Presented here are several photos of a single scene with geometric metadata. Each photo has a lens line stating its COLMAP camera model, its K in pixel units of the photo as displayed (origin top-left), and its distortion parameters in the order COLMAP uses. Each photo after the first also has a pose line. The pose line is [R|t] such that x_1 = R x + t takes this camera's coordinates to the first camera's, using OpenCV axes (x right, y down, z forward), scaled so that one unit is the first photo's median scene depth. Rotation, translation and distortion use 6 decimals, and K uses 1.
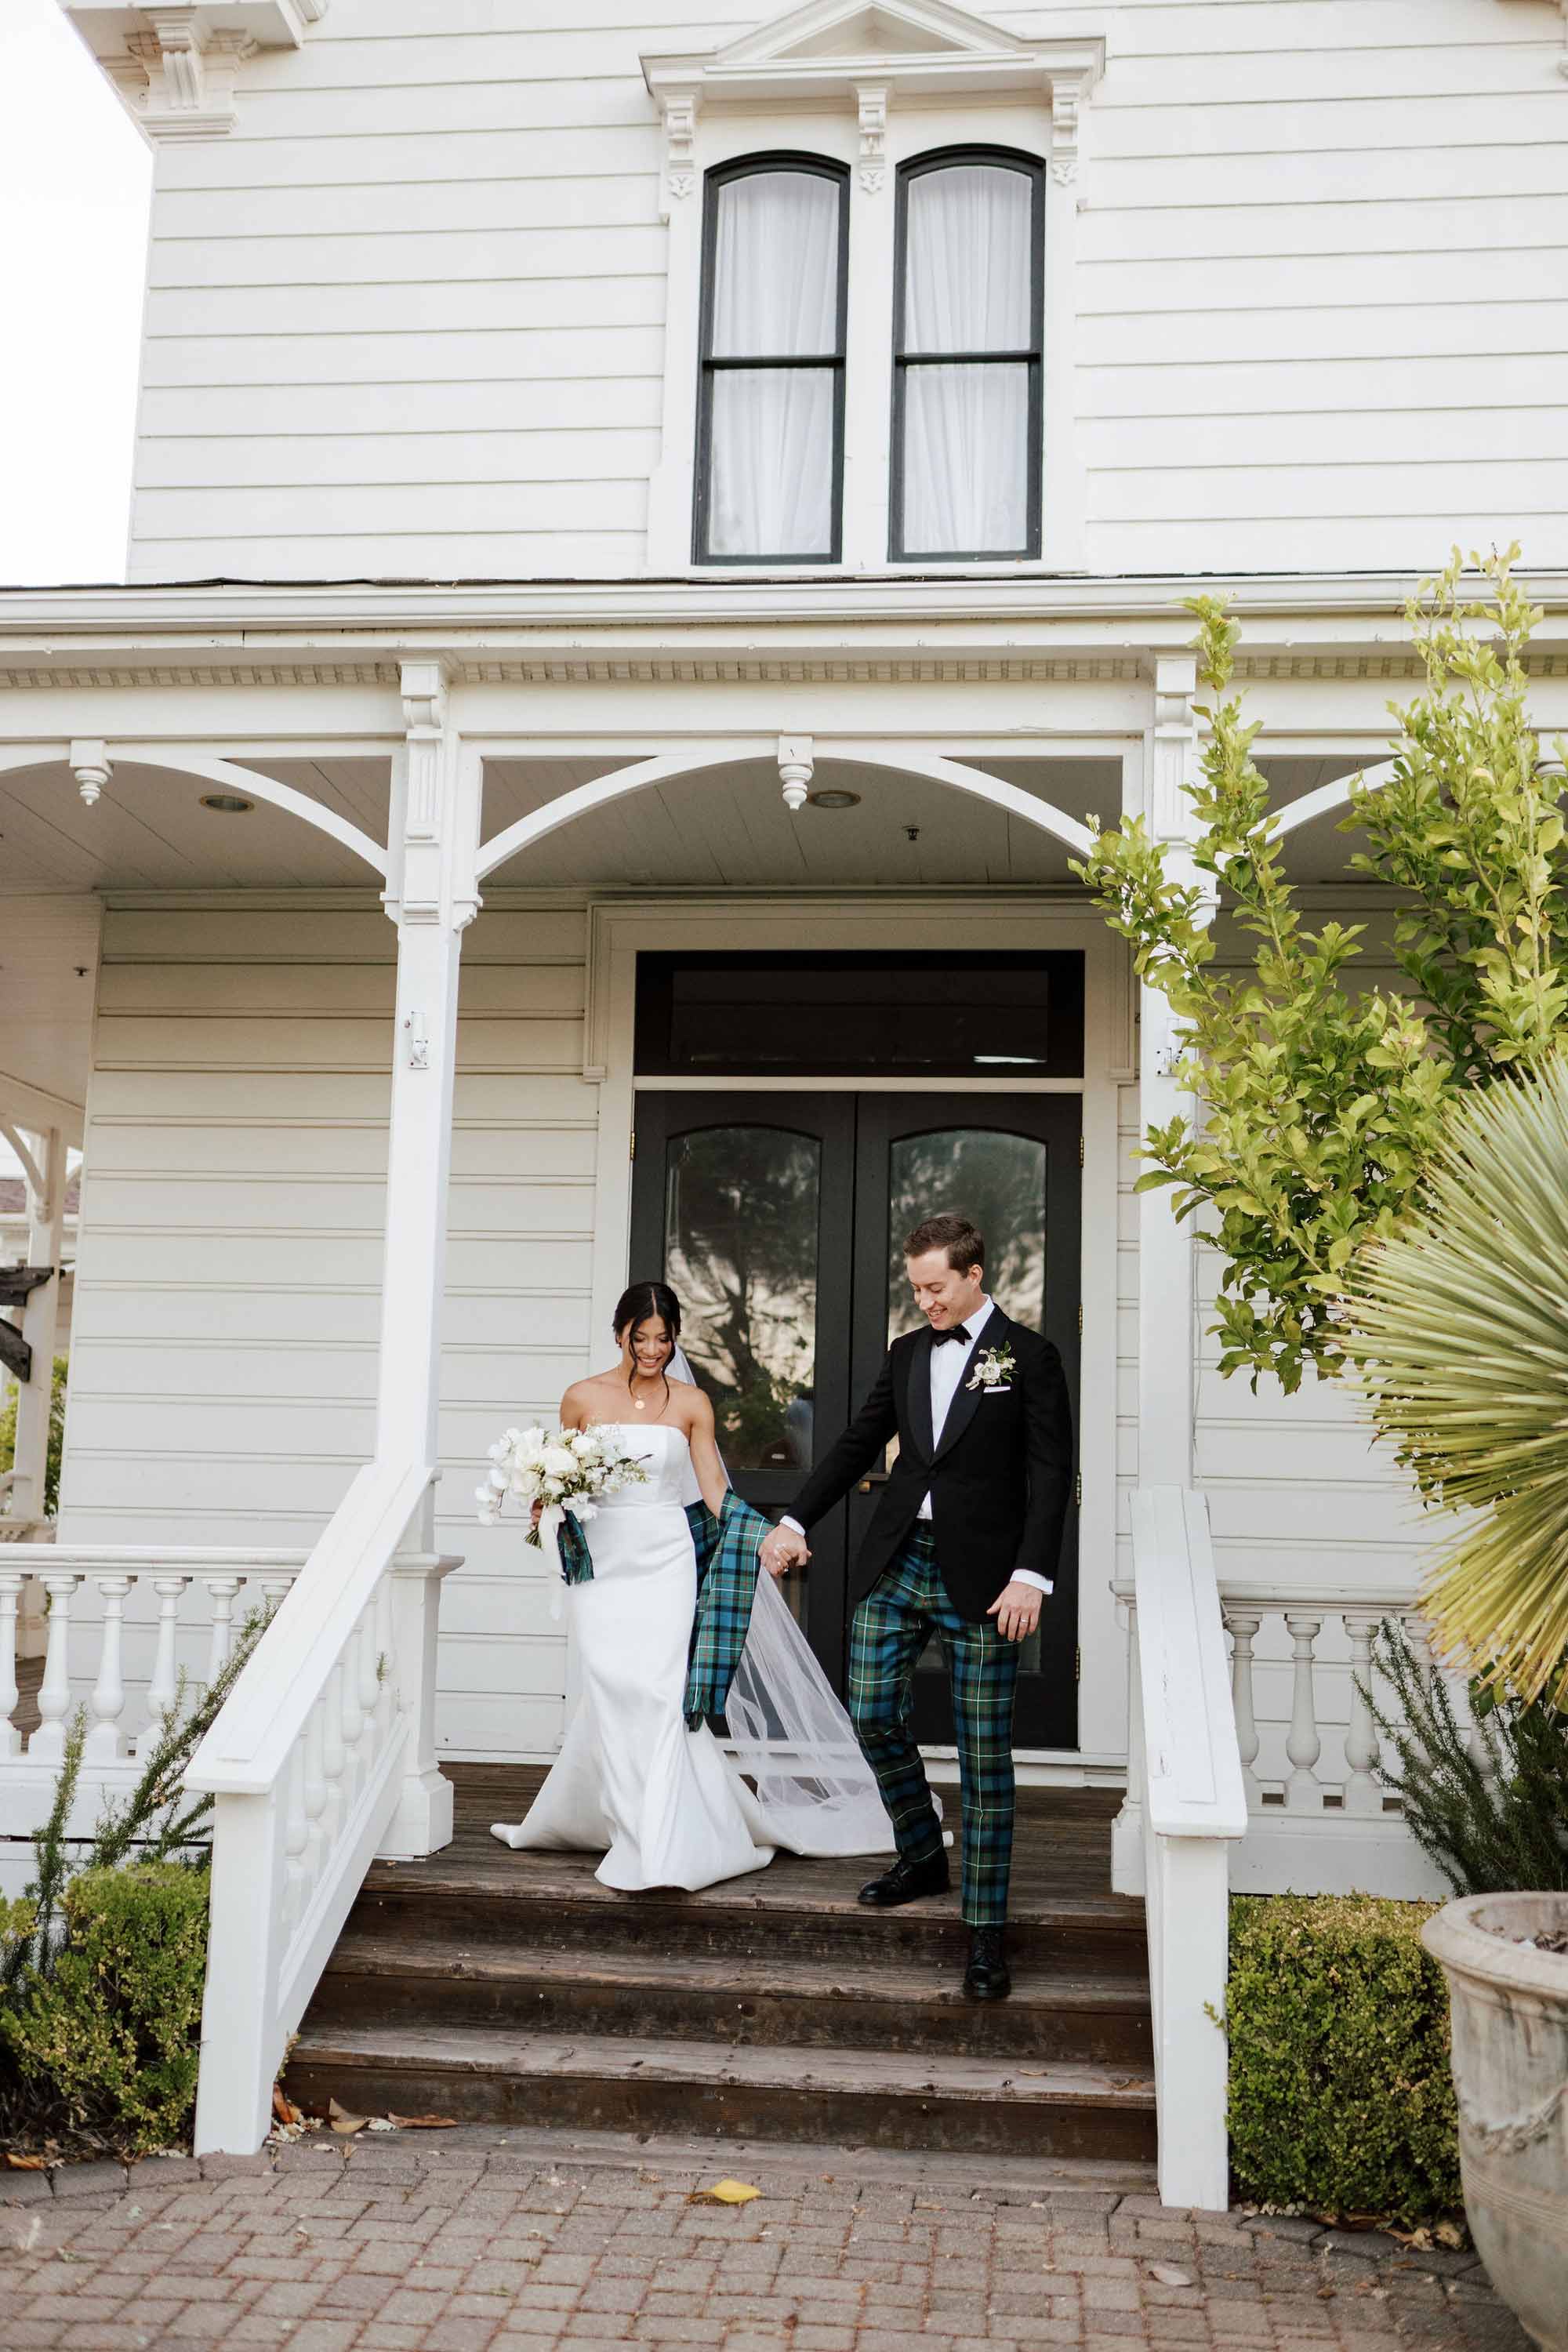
lens RADIAL K [[2488.9, 0, 786.9], [0, 2488.9, 1183.7], [0, 0, 1]] dist [0.025629, -0.007371]
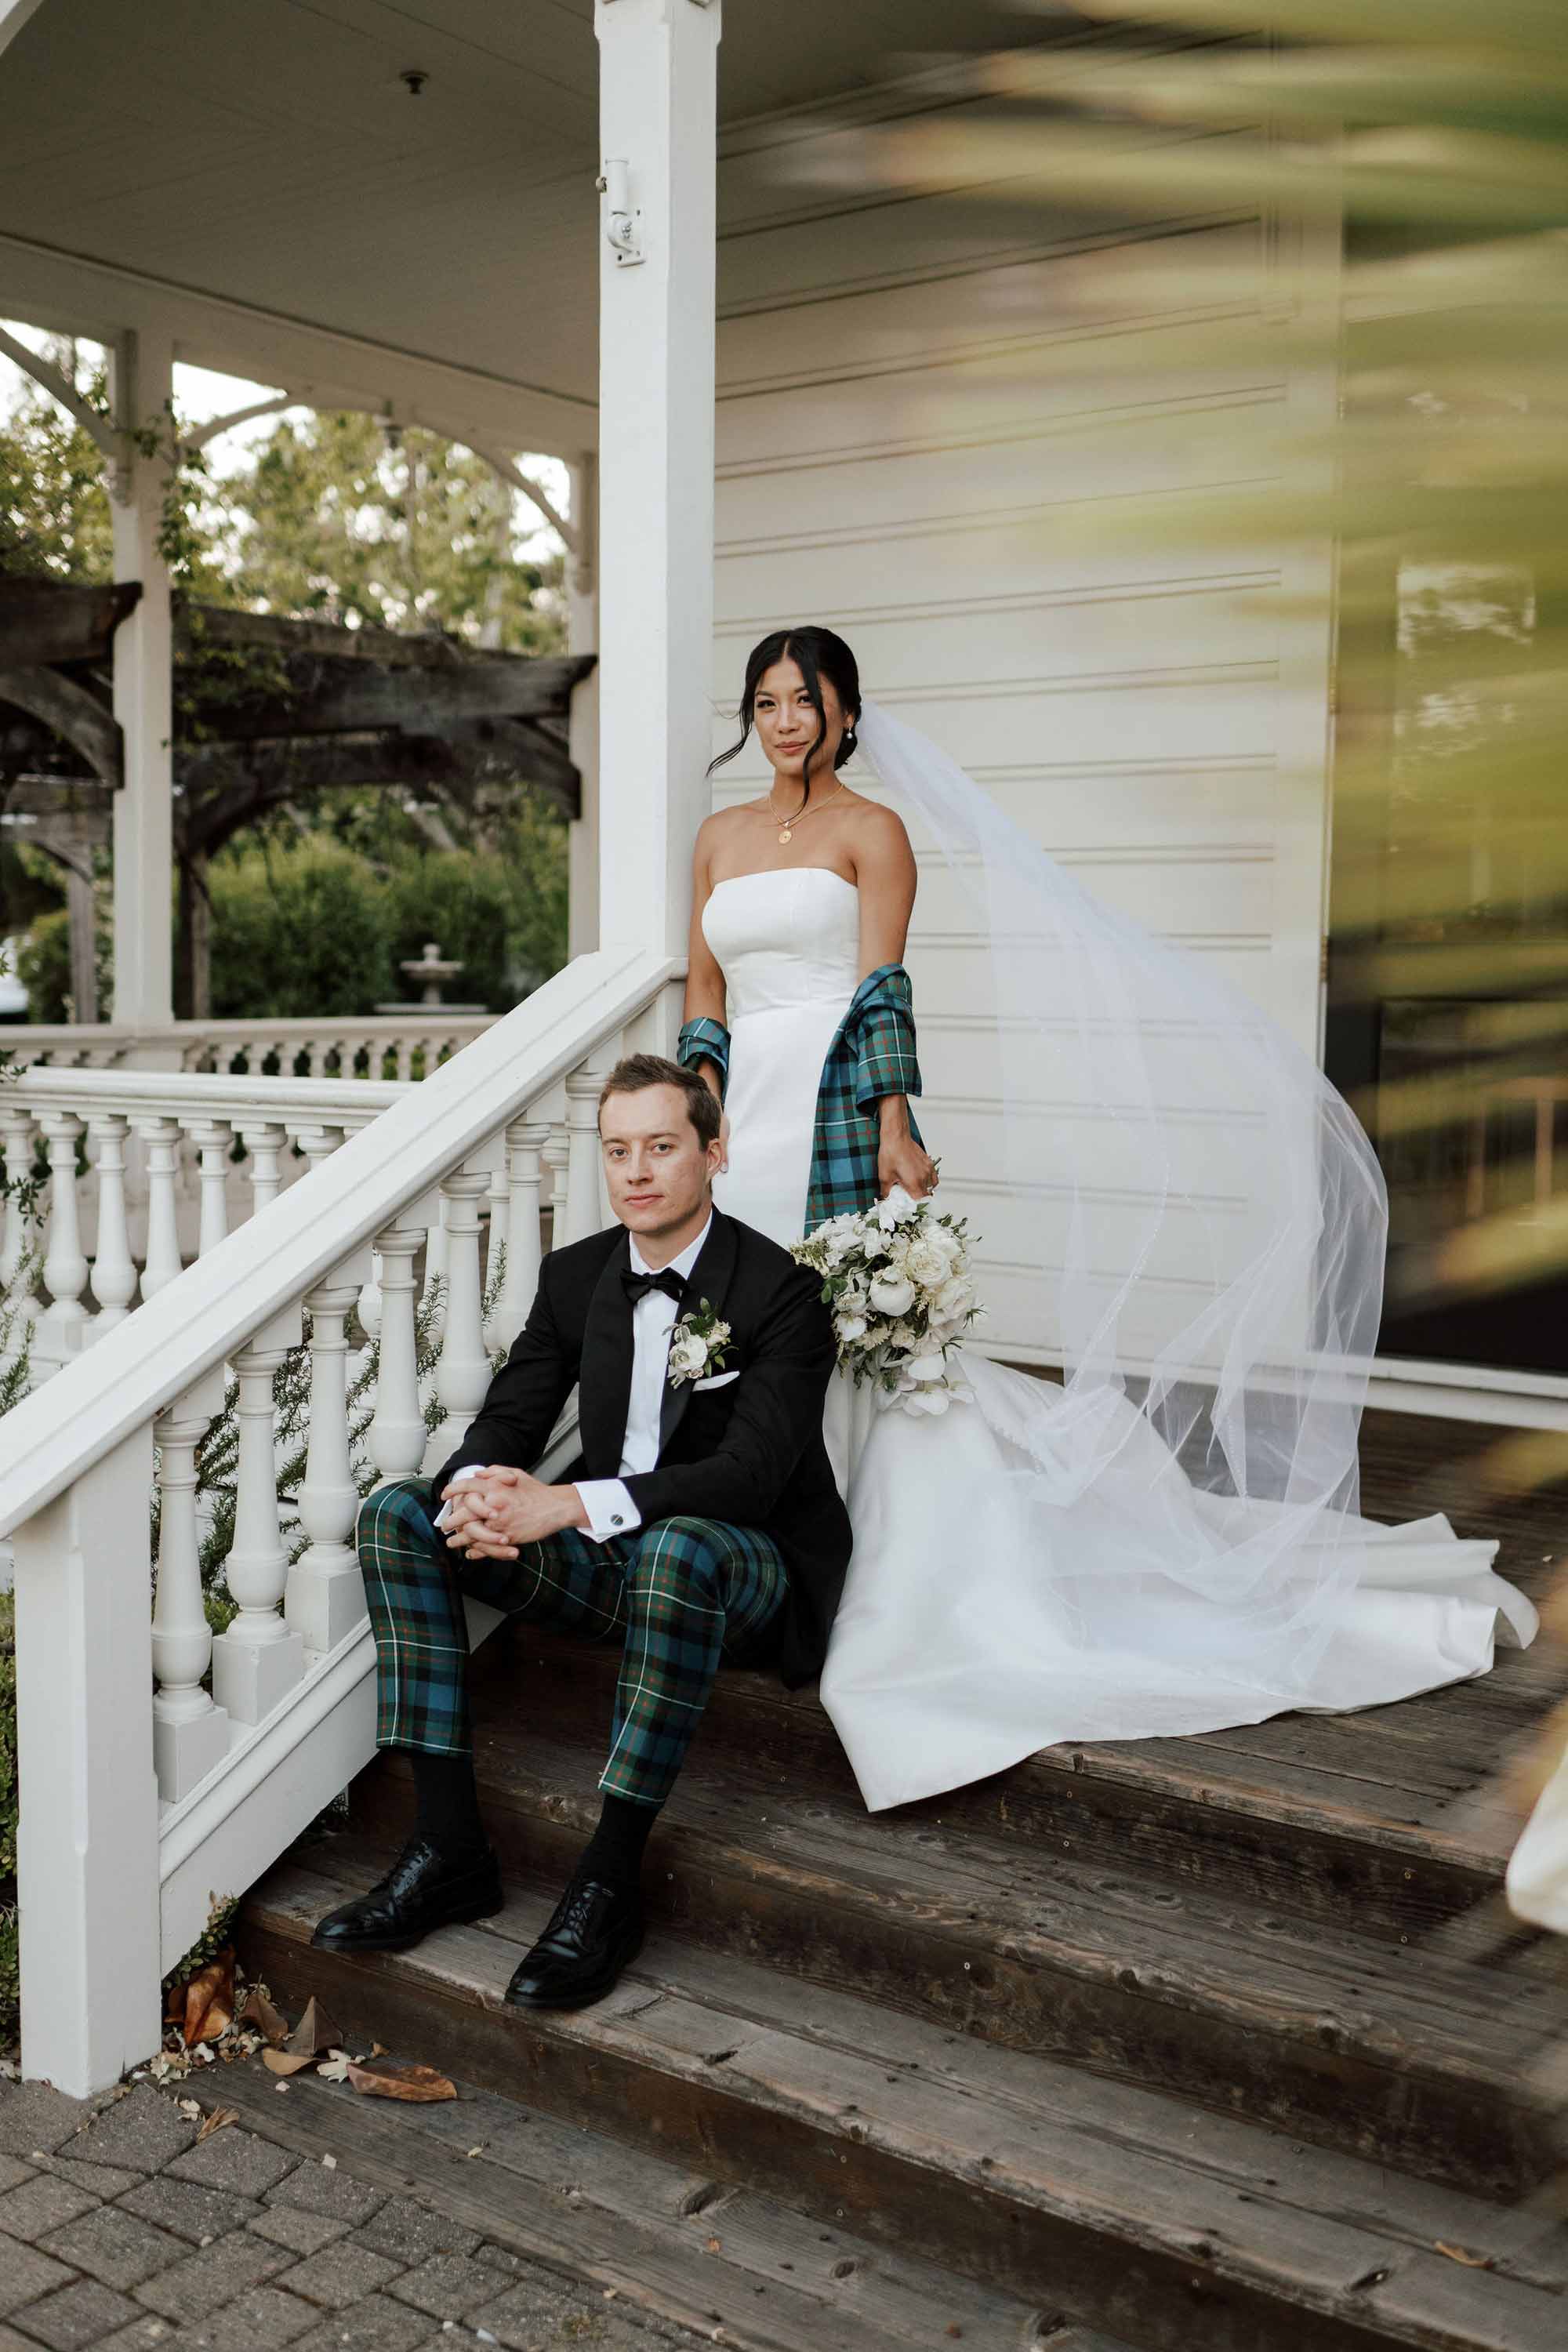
lens RADIAL K [[2488.9, 0, 786.9], [0, 2488.9, 1183.7], [0, 0, 1]] dist [0.025629, -0.007371]
pose [[0.853976, 0.030621, -0.519410, 0.218598], [0.080117, 0.978623, 0.189417, 0.064000], [0.514107, -0.203371, 0.833267, 0.573957]]
